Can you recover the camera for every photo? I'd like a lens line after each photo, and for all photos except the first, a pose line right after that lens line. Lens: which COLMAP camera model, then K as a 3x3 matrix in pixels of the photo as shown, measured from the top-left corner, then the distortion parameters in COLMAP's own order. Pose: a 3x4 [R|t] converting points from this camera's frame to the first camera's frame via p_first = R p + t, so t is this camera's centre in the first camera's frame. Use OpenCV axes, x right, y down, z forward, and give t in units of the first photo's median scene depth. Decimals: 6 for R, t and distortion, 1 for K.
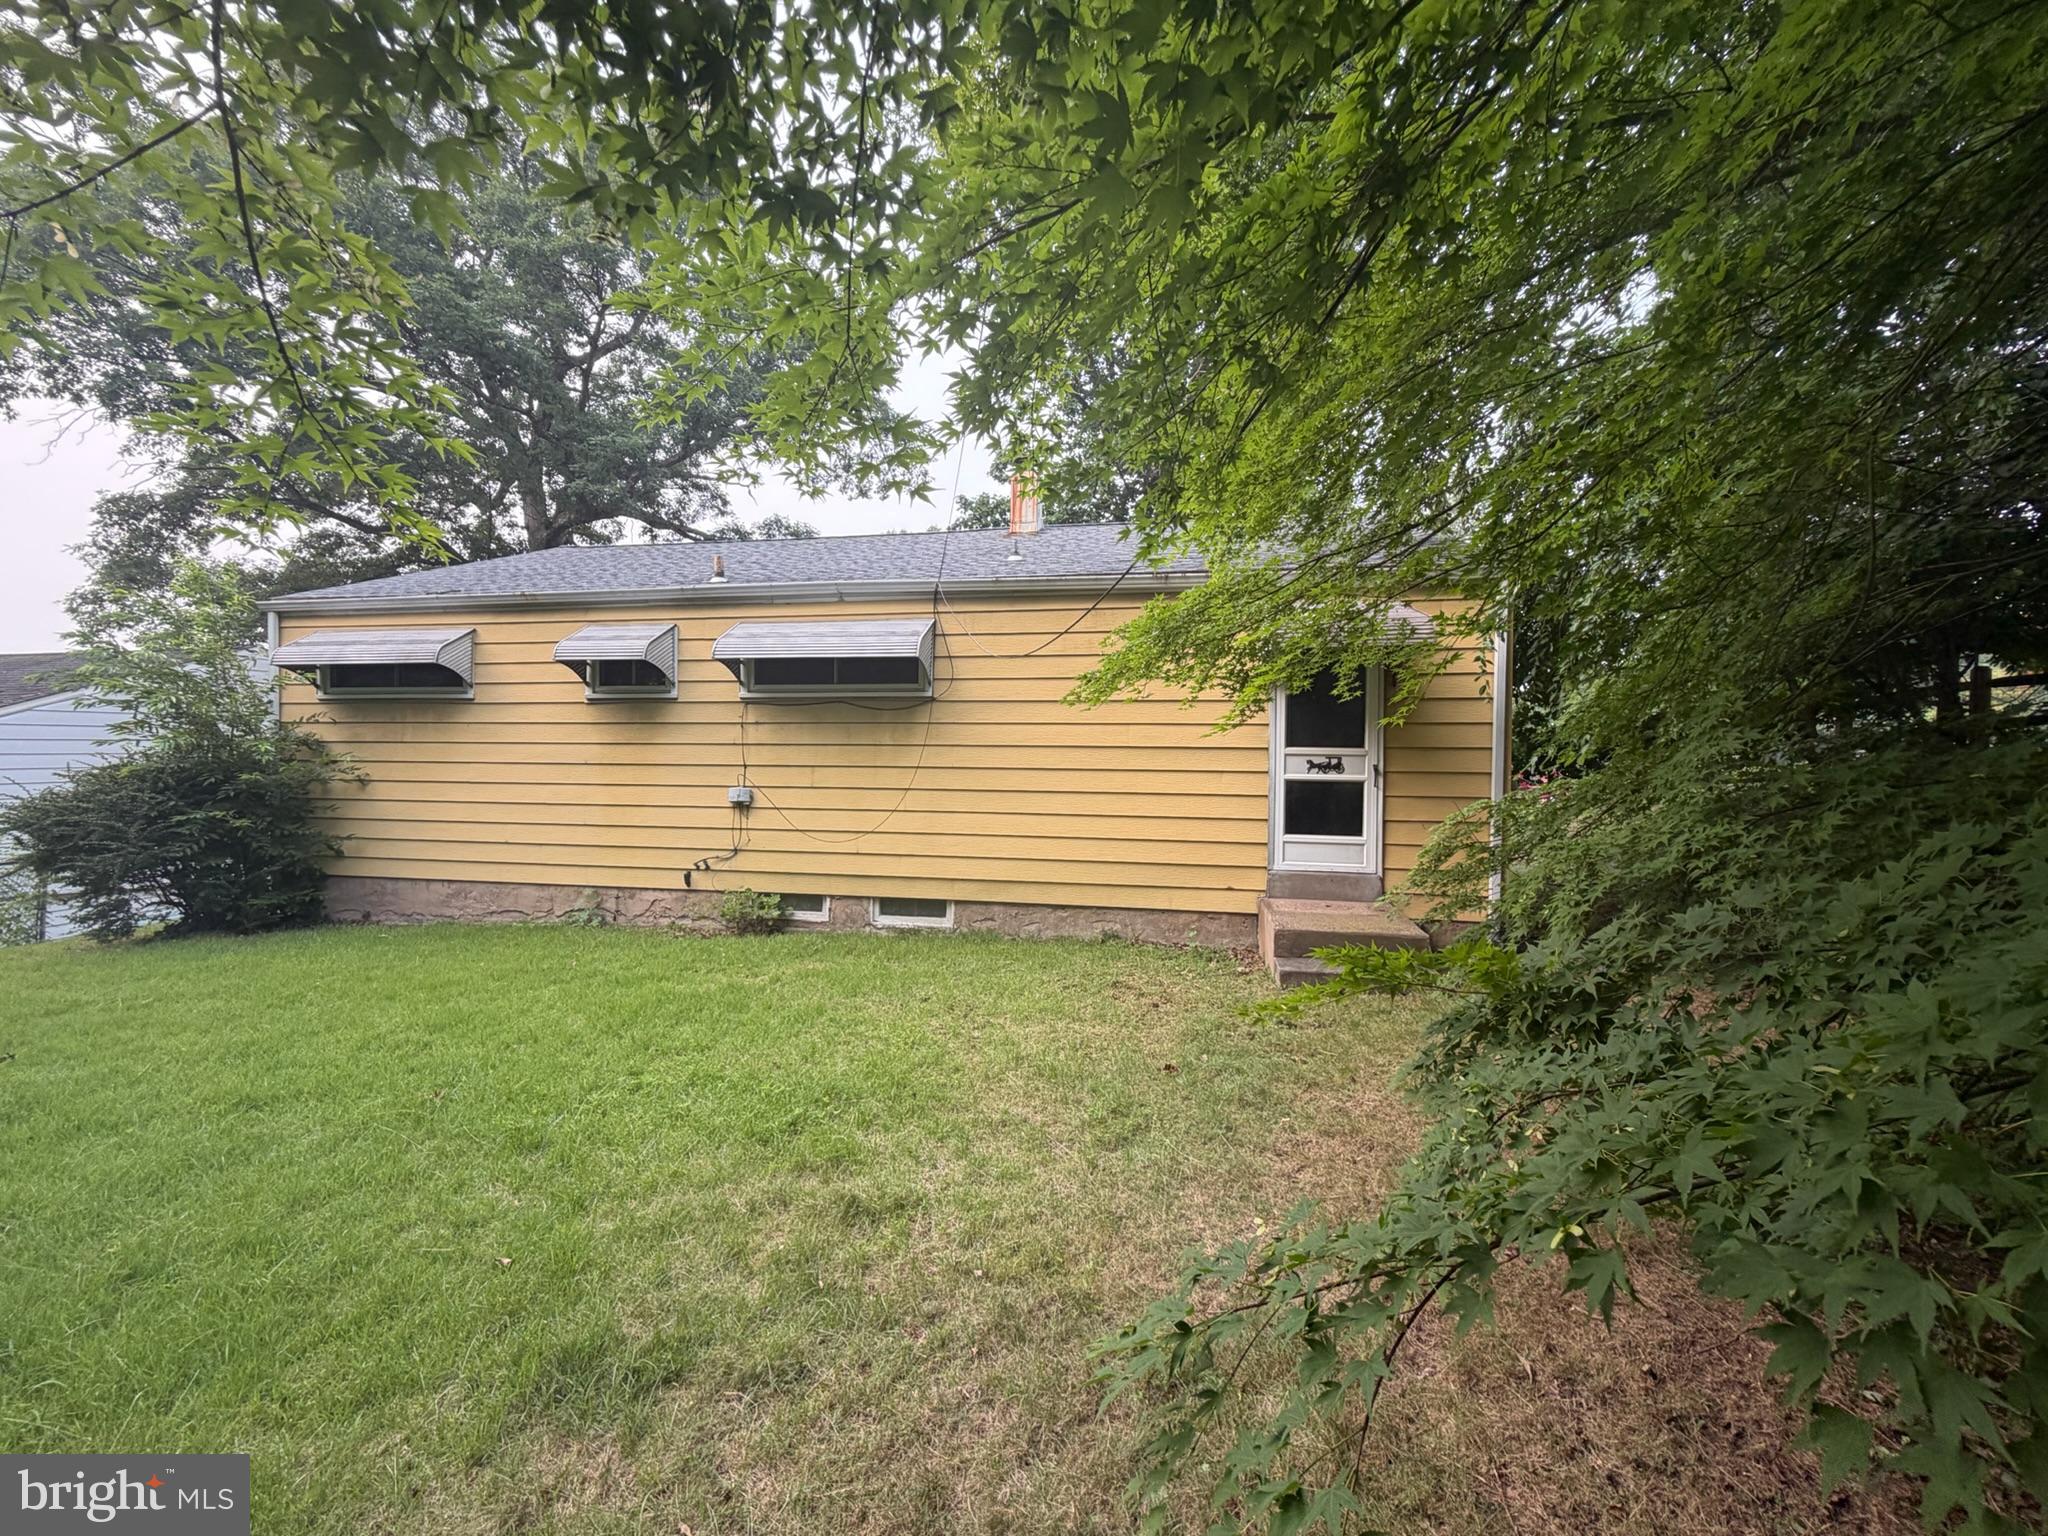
lens RADIAL K [[819.9, 0, 1020.8], [0, 819.9, 762.0], [0, 0, 1]] dist [-0.002675, 0.000118]
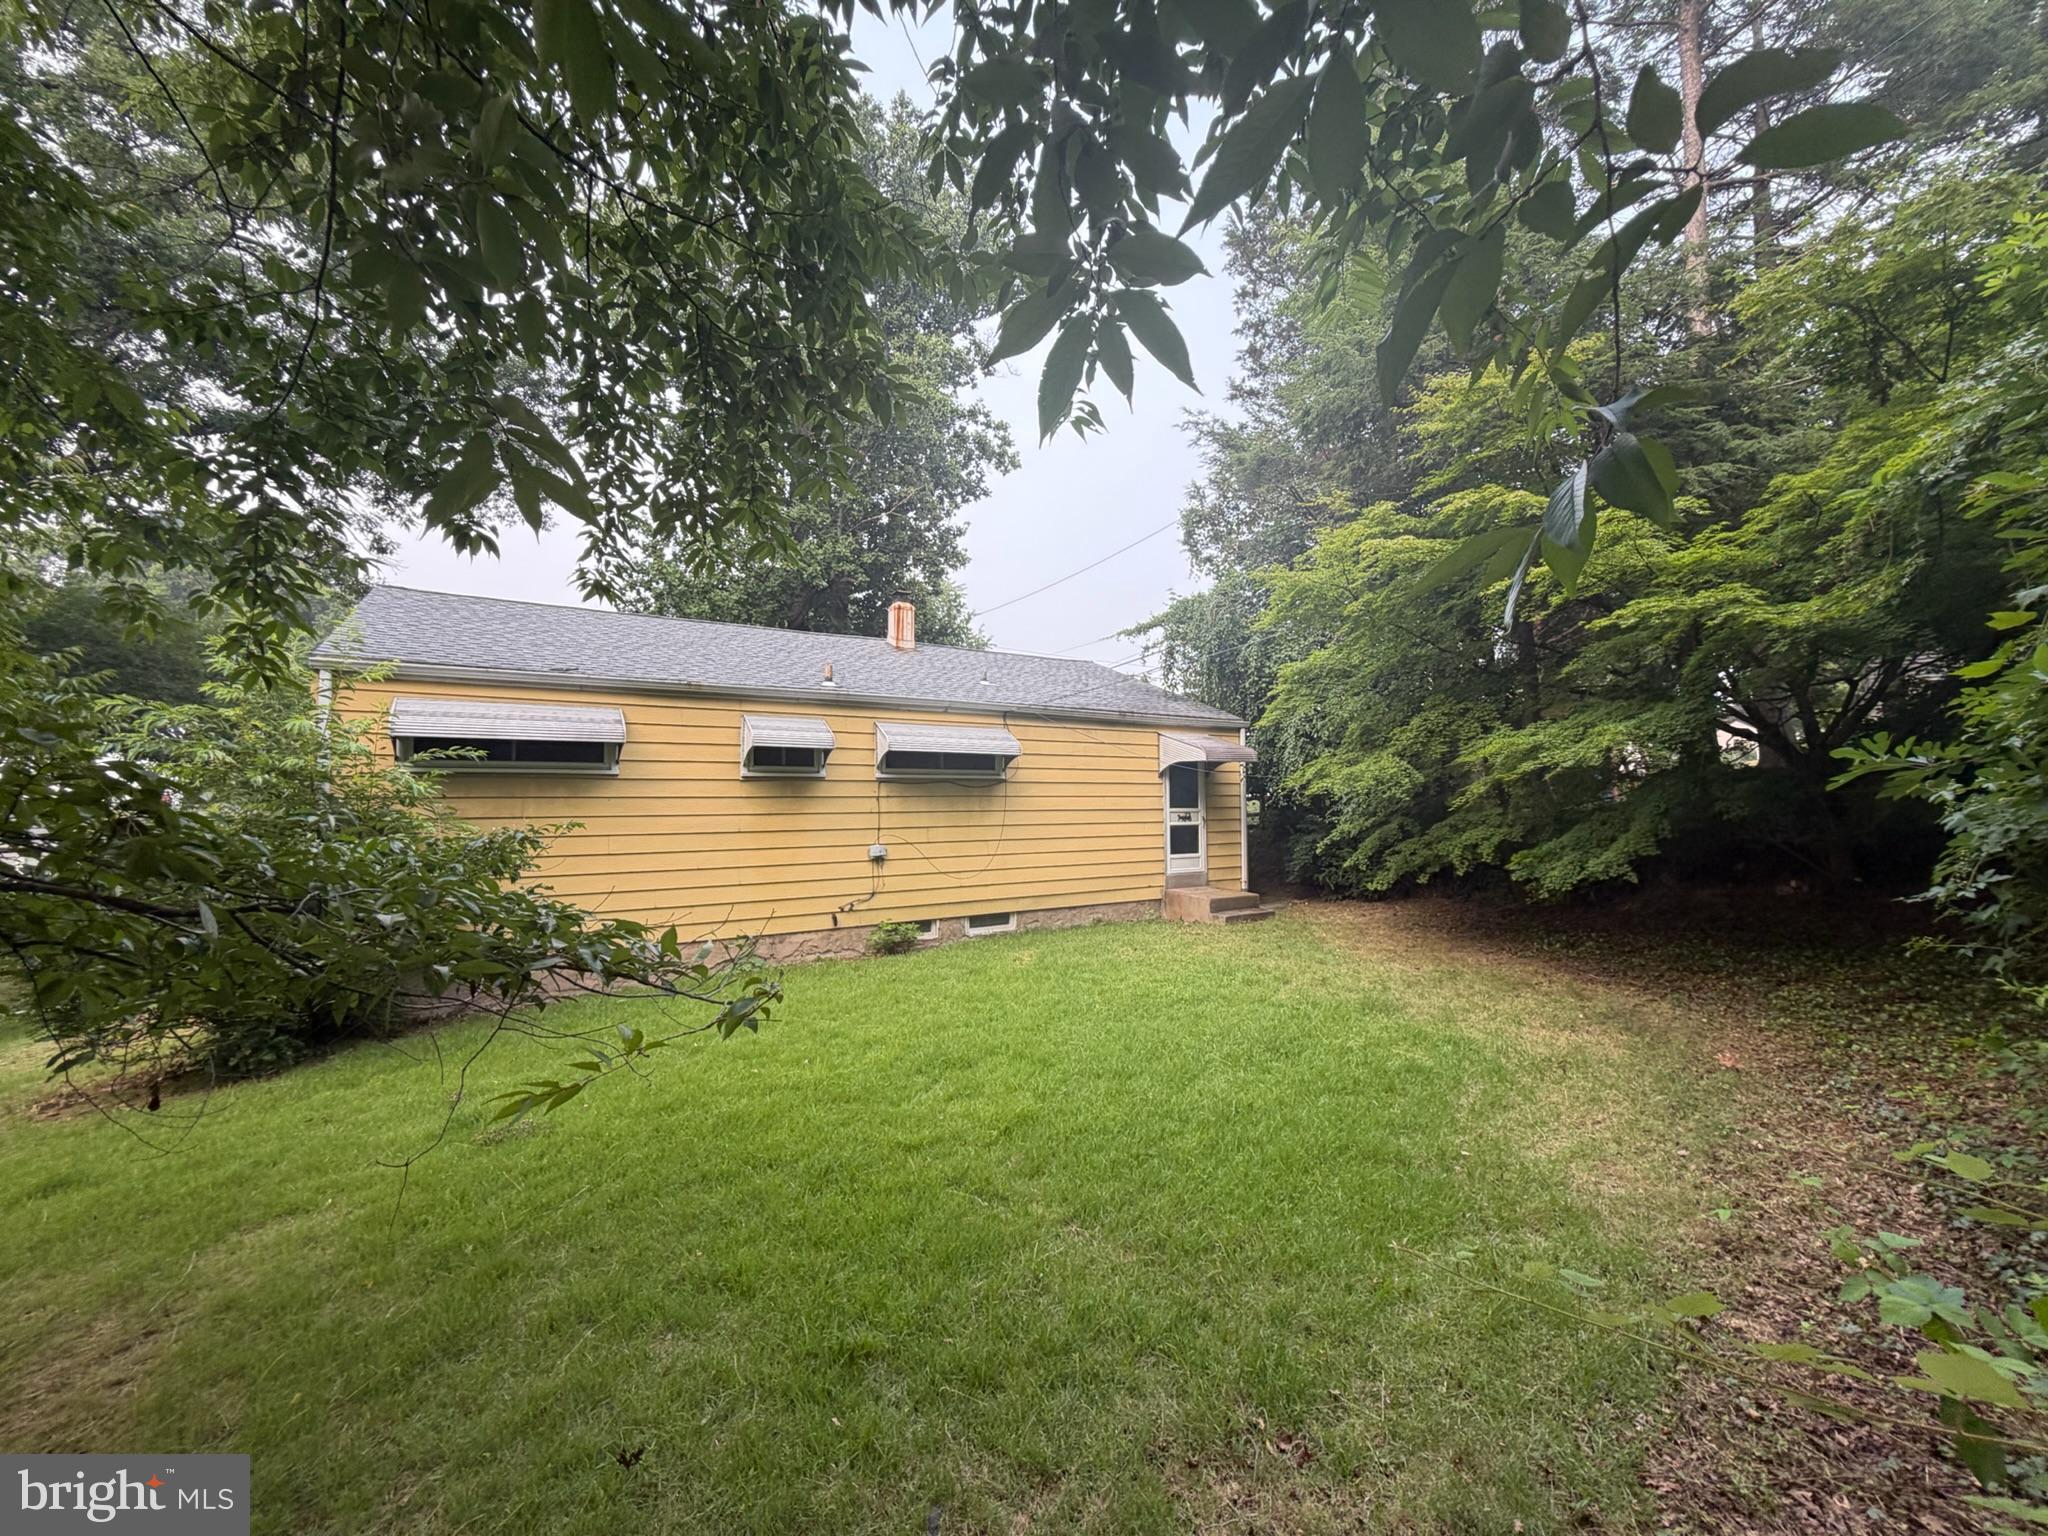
lens RADIAL K [[819.9, 0, 1020.8], [0, 819.9, 762.0], [0, 0, 1]] dist [-0.002675, 0.000118]
pose [[0.730662, 0.025770, 0.682253, -1.097488], [0.035602, 0.996490, -0.075767, 0.005811], [-0.681811, 0.079650, 0.727179, -0.141651]]
